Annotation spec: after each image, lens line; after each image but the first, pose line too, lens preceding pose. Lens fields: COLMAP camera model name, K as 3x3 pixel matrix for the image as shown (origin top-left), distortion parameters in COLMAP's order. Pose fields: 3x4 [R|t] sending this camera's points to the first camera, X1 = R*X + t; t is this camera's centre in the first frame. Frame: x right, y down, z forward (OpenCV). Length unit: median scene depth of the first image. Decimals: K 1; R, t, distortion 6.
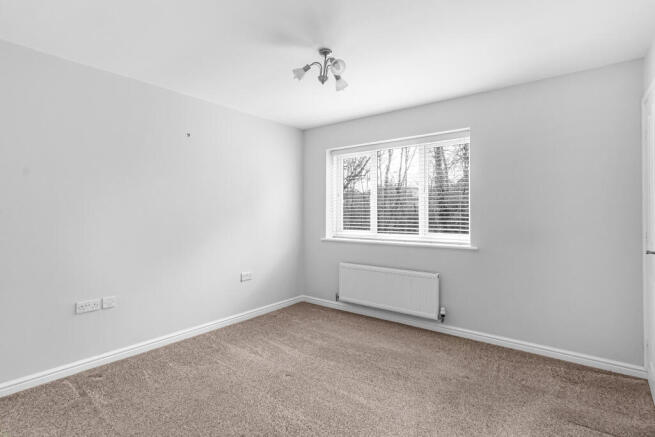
lens RADIAL K [[323.6, 0, 332.2], [0, 323.6, 211.2], [0, 0, 1]] dist [0.002650, 0.000309]
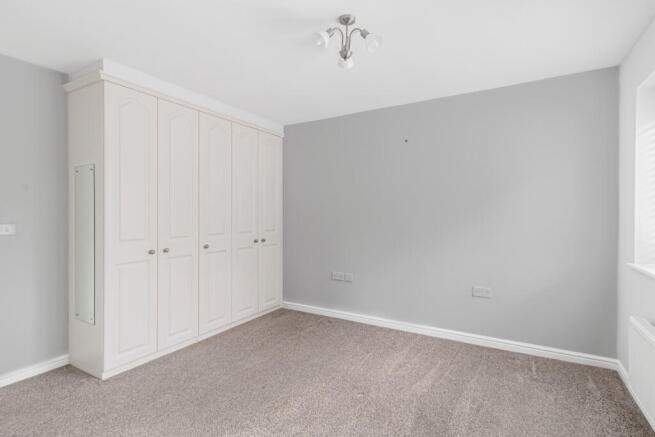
lens RADIAL K [[314.0, 0, 327.4], [0, 314.0, 221.4], [0, 0, 1]] dist [0.013223, 0.000197]
pose [[0.127595, 0.017316, -0.991675, 0.609471], [0.007342, 0.999804, 0.018403, 0.008757], [0.991799, -0.009629, 0.127443, 0.682040]]
